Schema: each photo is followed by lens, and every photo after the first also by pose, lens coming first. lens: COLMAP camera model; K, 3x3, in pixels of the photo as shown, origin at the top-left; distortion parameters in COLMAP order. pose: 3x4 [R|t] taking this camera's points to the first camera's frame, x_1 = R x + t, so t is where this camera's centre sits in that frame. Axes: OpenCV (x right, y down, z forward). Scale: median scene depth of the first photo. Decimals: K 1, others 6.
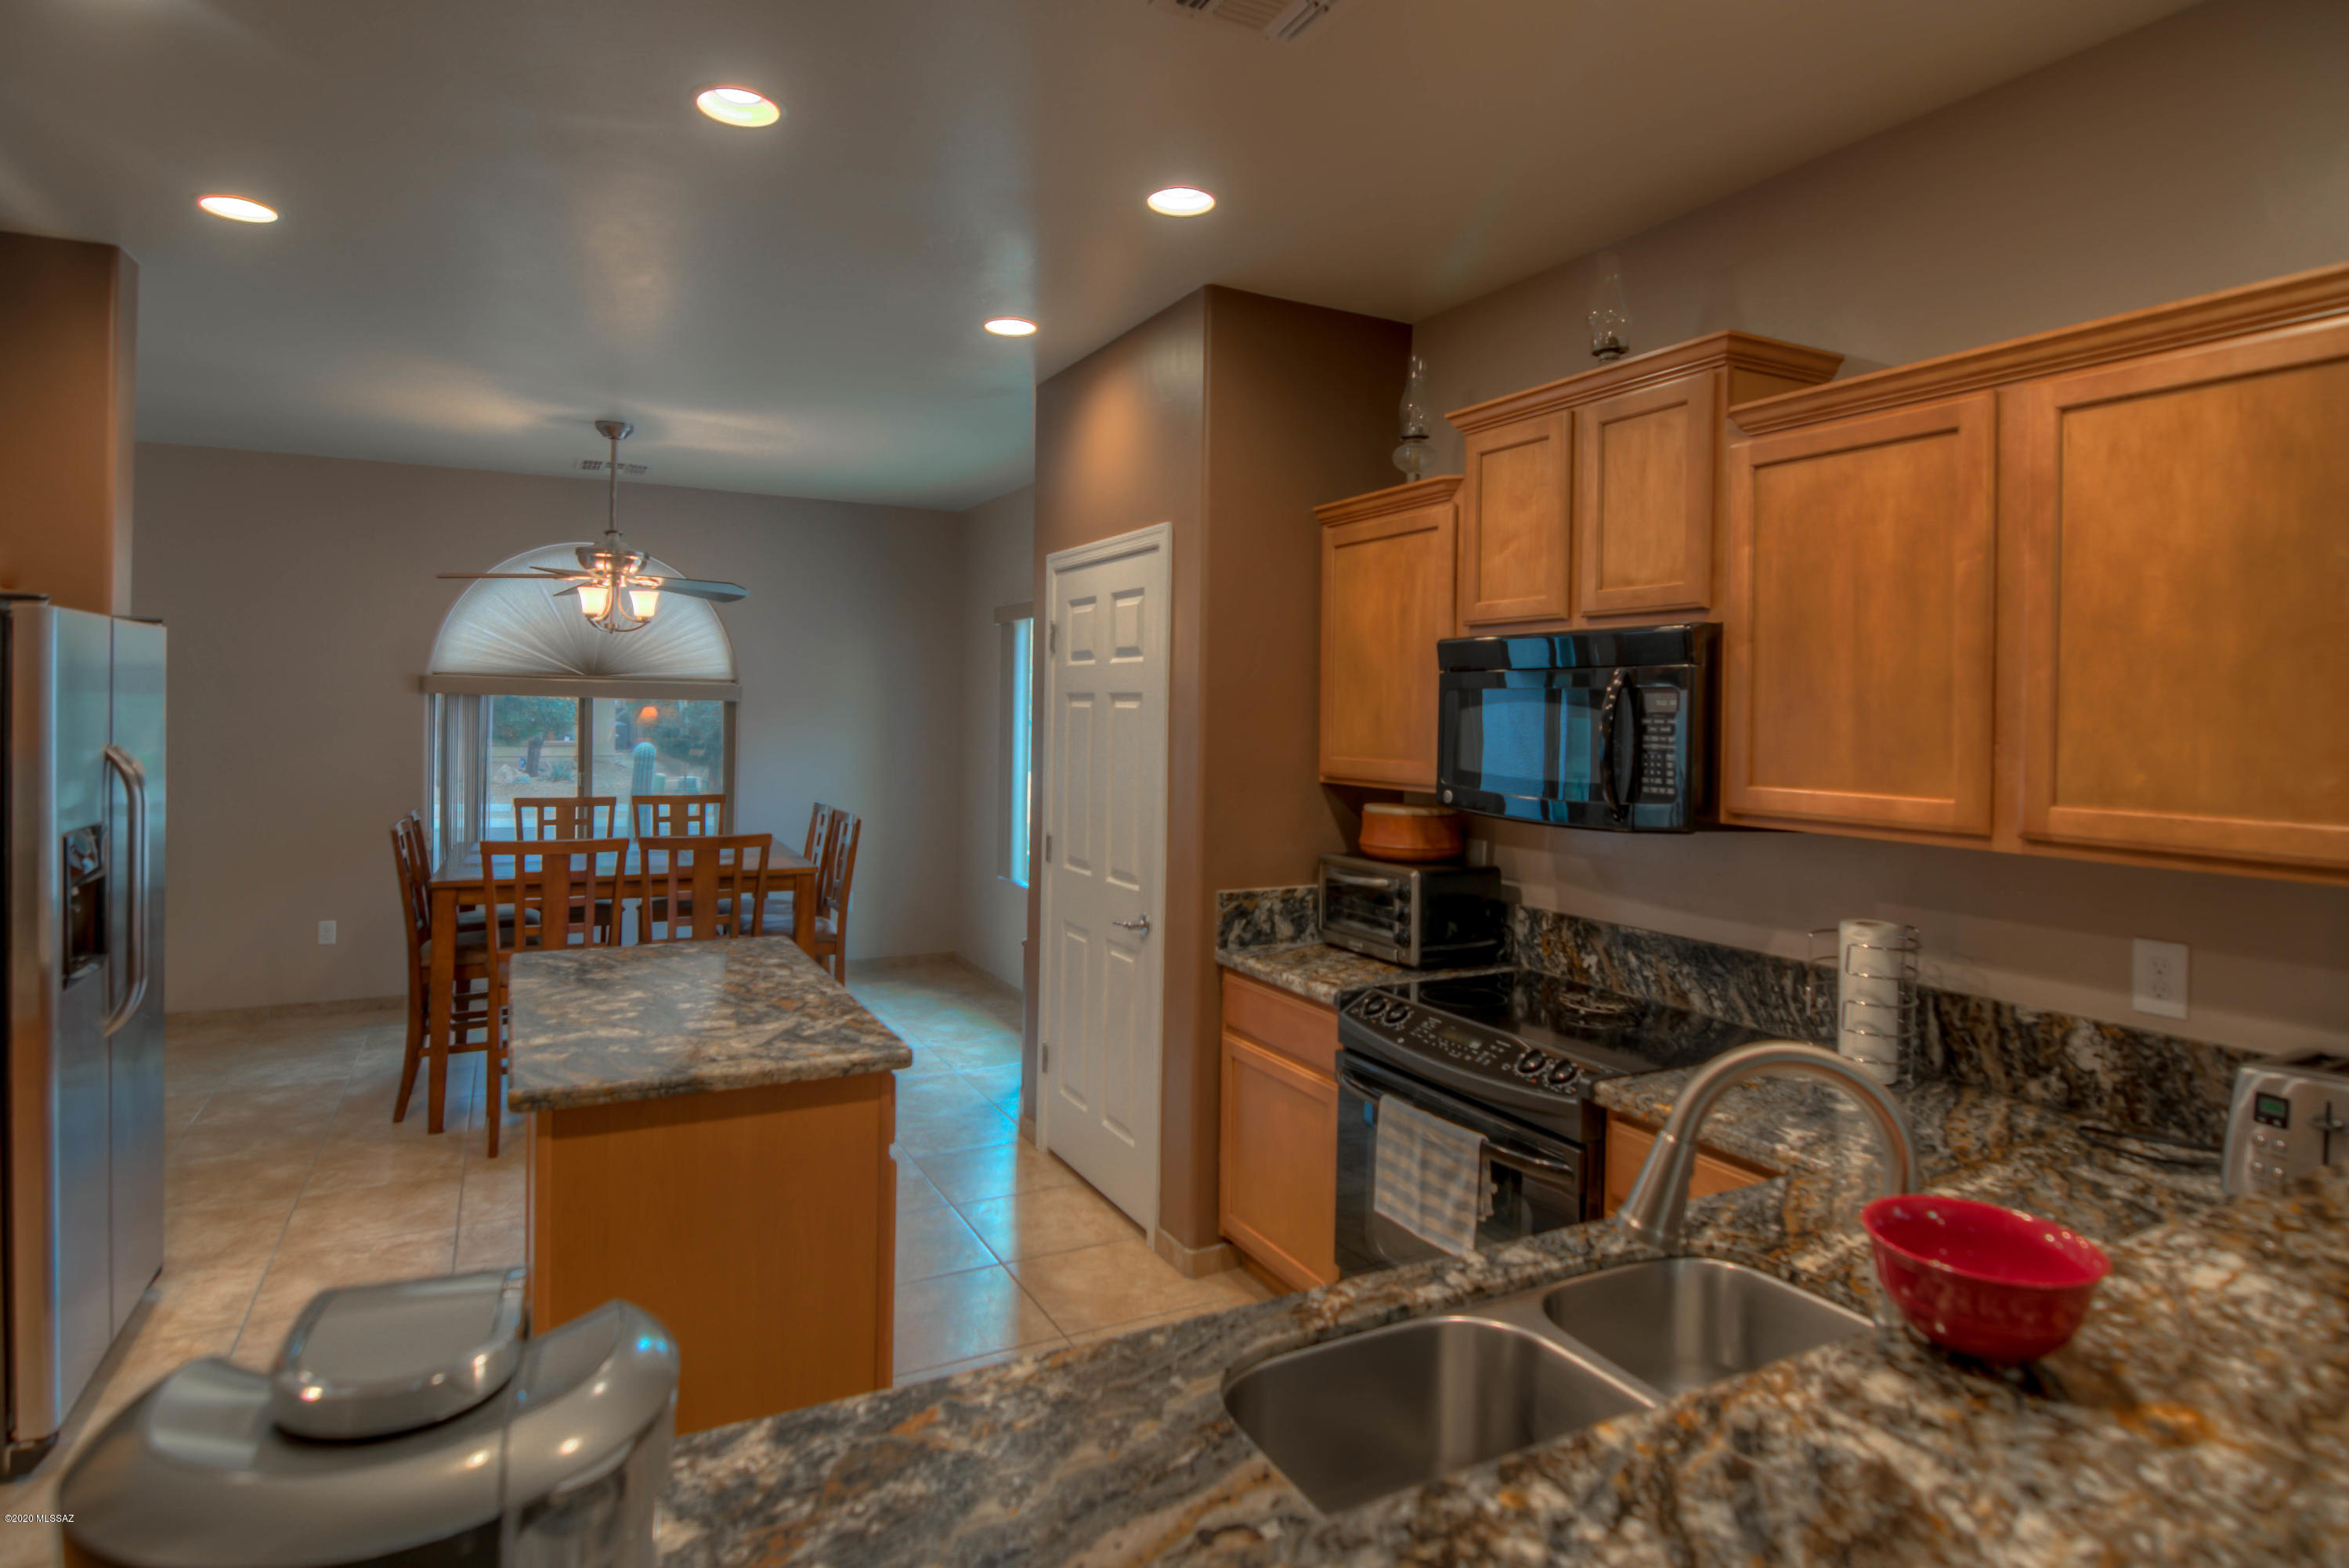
lens RADIAL K [[1244.6, 0, 1155.2], [0, 1244.6, 714.5], [0, 0, 1]] dist [0.000175, -0.011567]
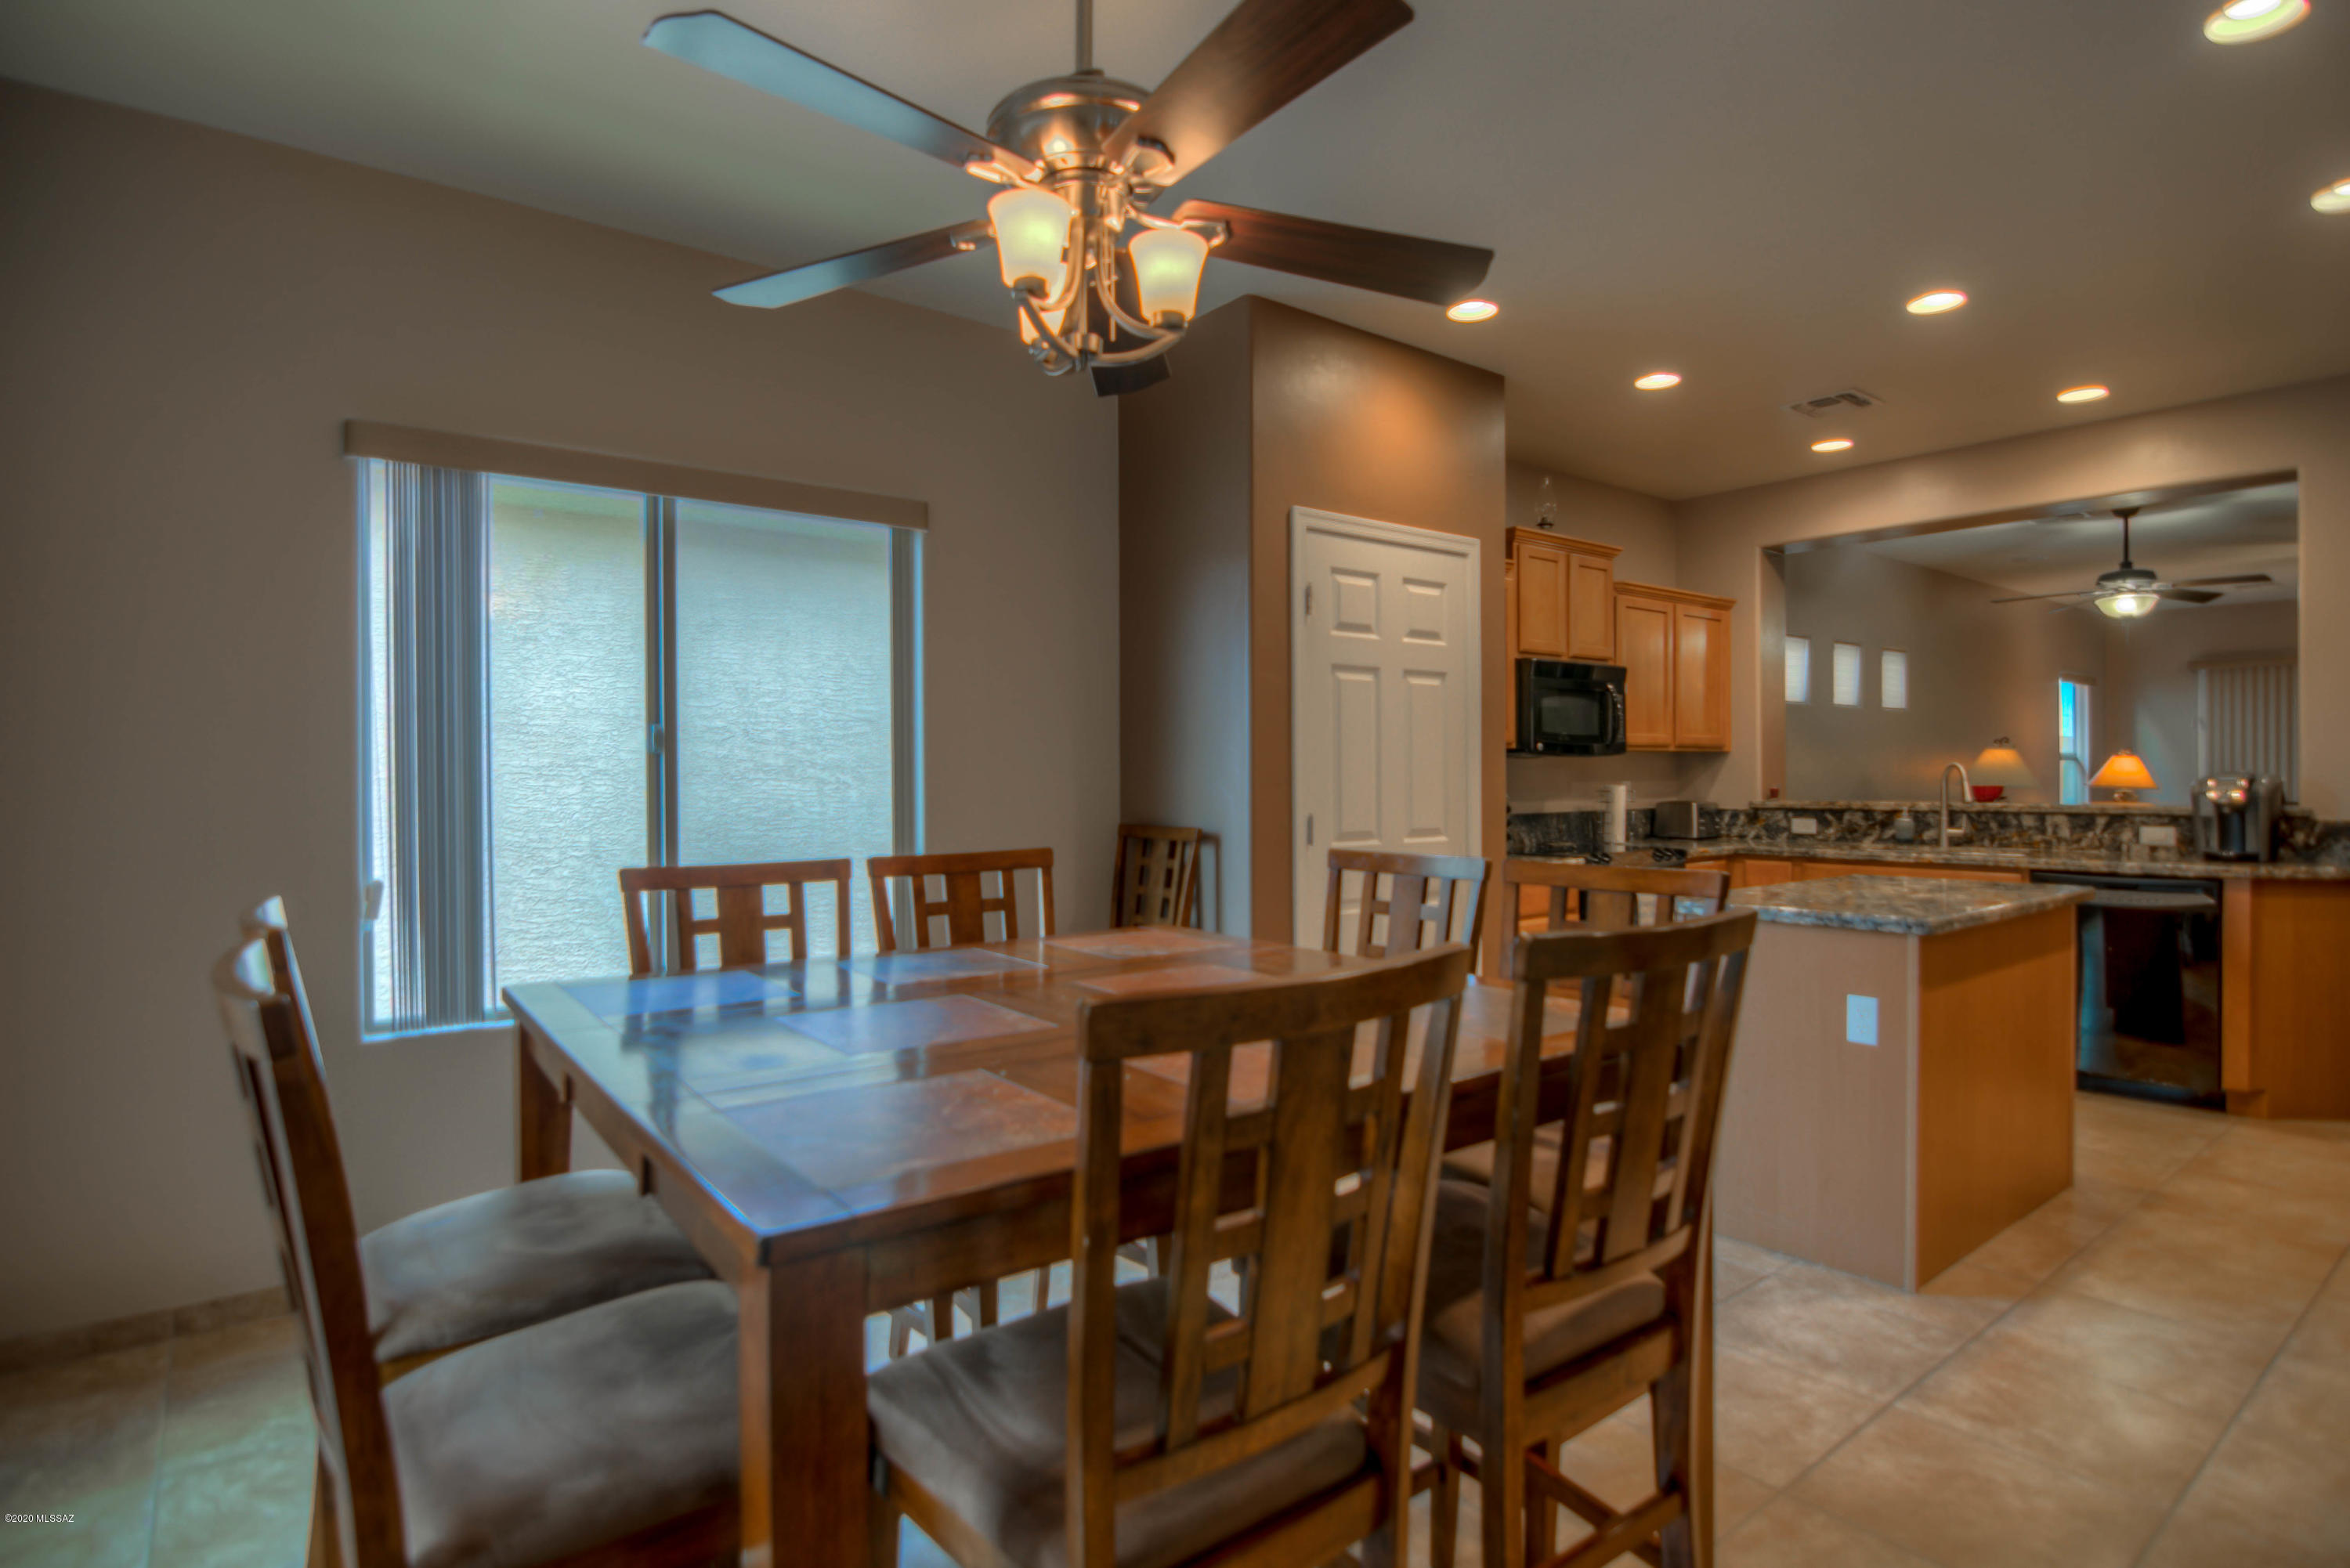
lens RADIAL K [[1213.8, 0, 1196.9], [0, 1213.8, 793.9], [0, 0, 1]] dist [-0.004503, -0.013104]
pose [[-0.202954, -0.028540, 0.978772, -1.261592], [0.008967, 0.999479, 0.031003, 0.068990], [-0.979147, 0.015069, -0.202593, 1.696912]]
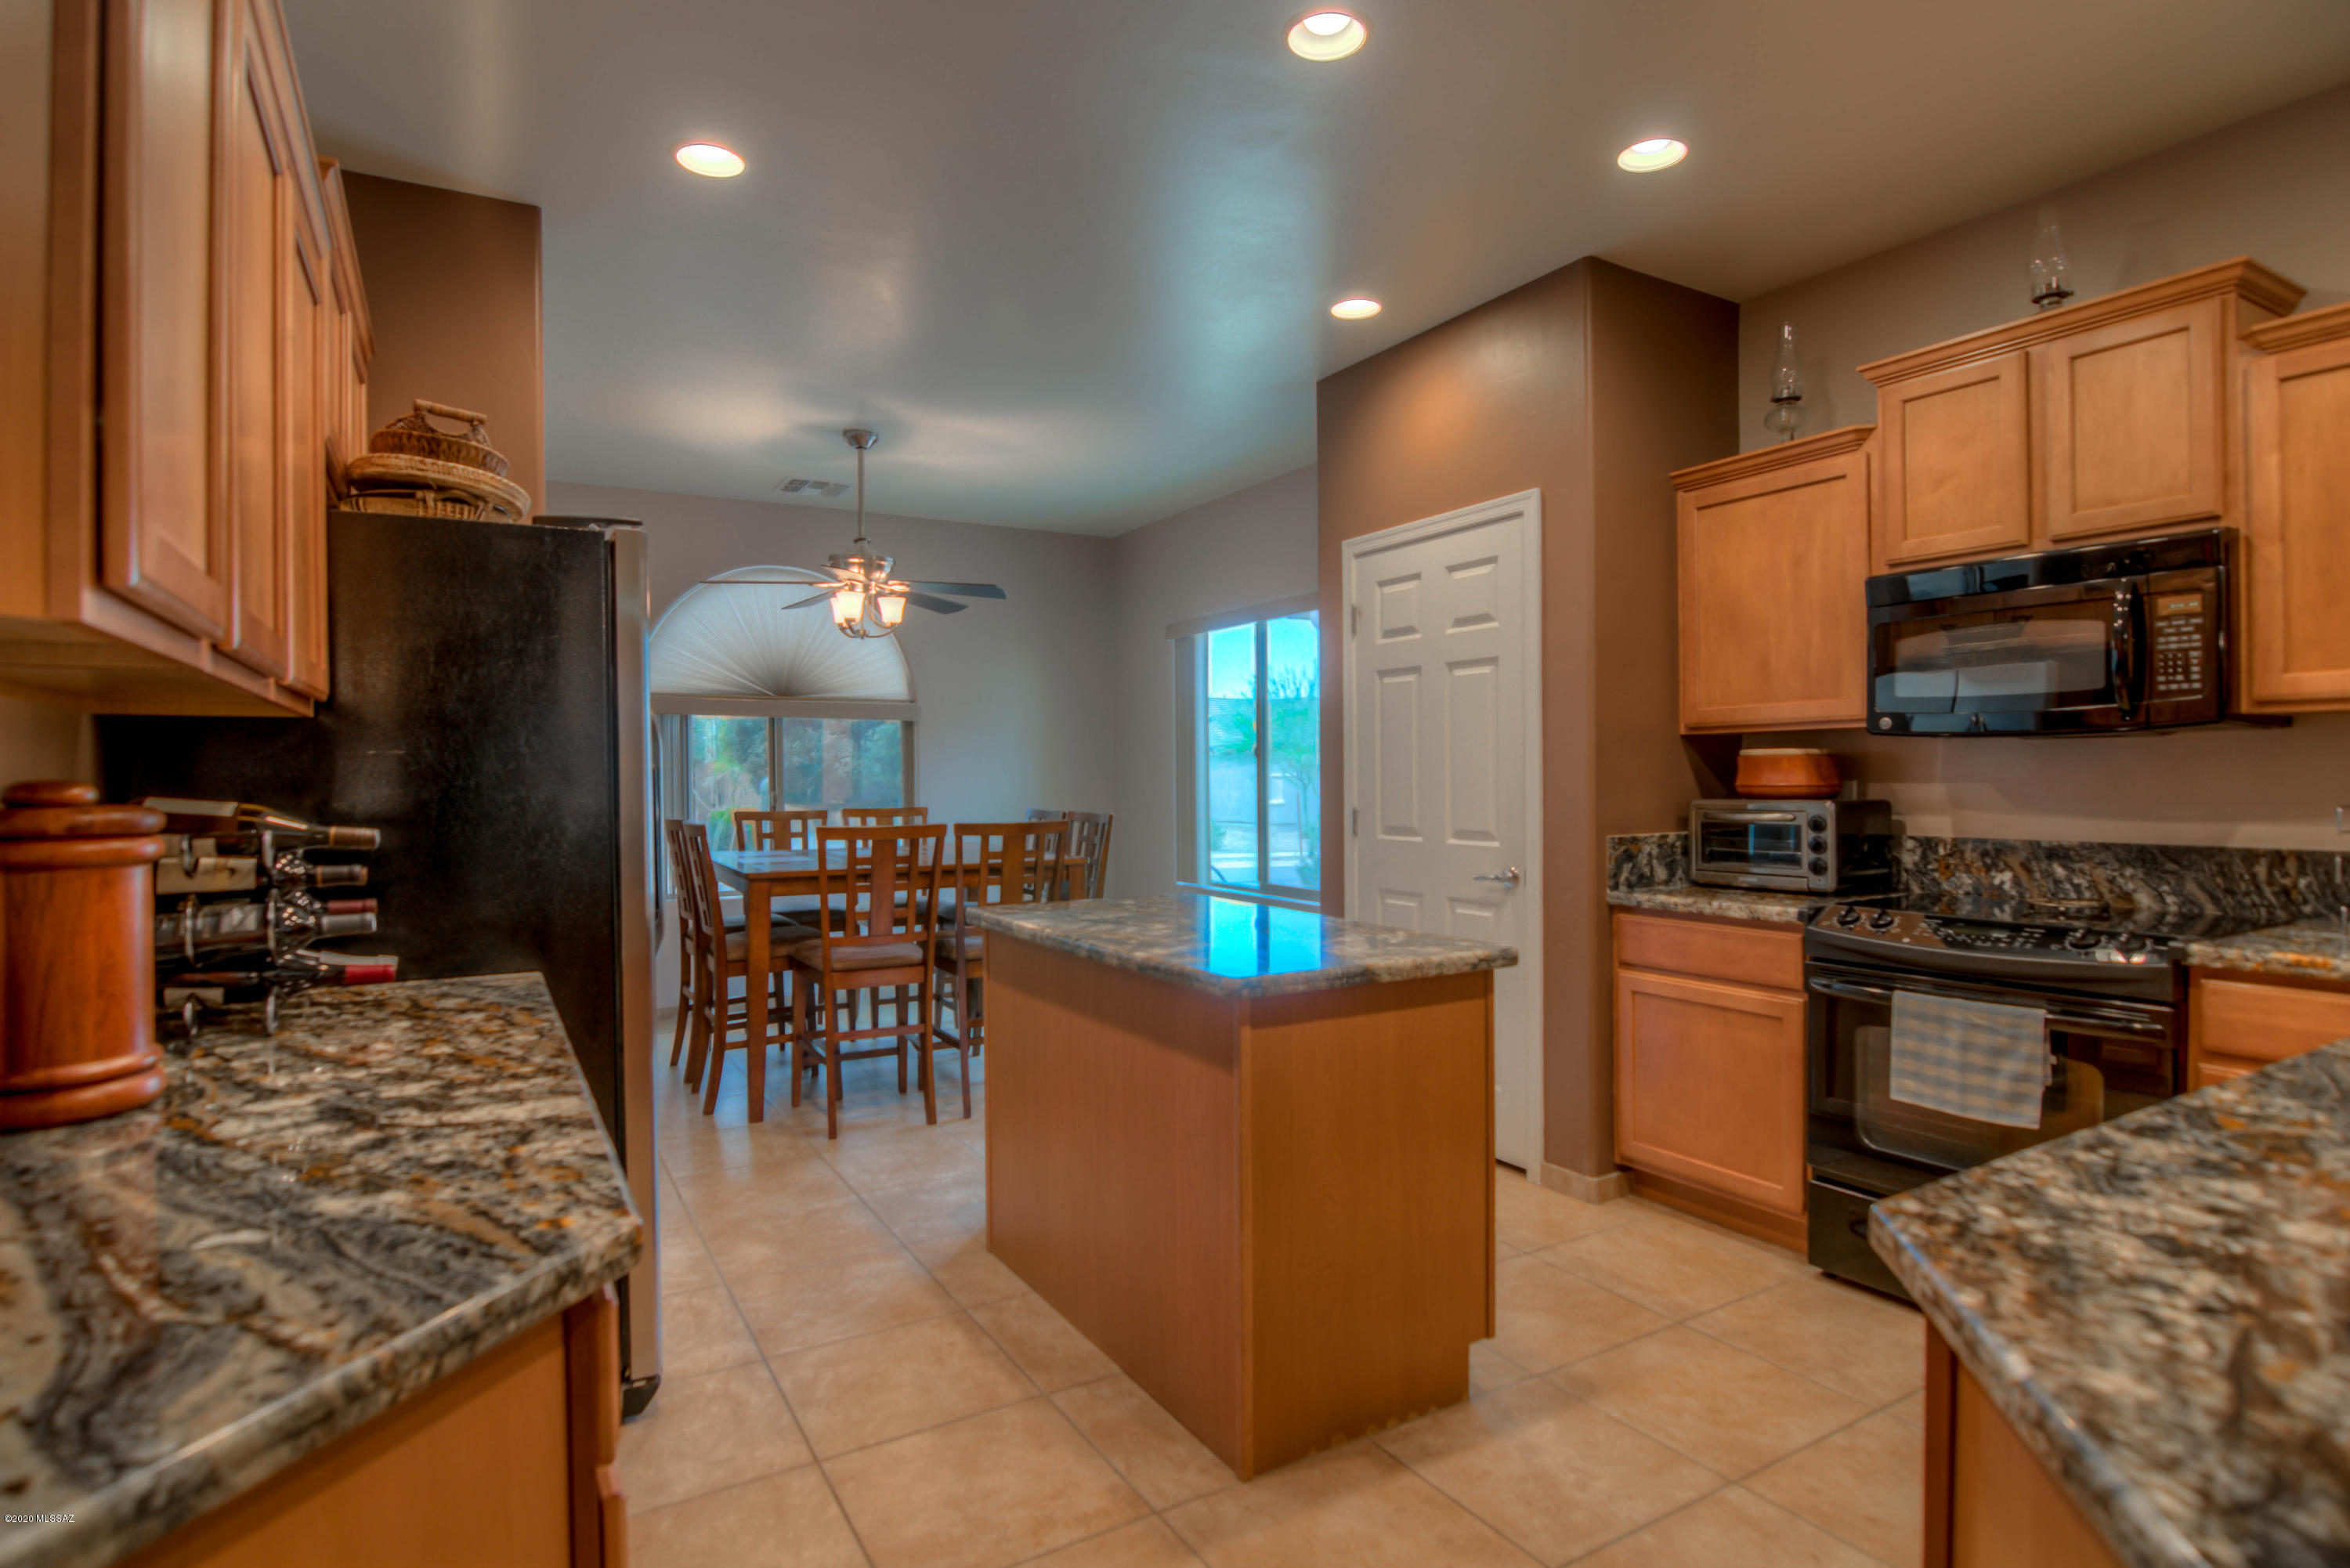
lens RADIAL K [[1192.8, 0, 1150.1], [0, 1192.8, 783.5], [0, 0, 1]] dist [-0.010173, -0.008979]
pose [[0.998526, -0.025132, 0.048100, -0.407503], [0.024995, 0.999682, 0.003444, 0.090662], [-0.048171, -0.002237, 0.998837, 0.018974]]
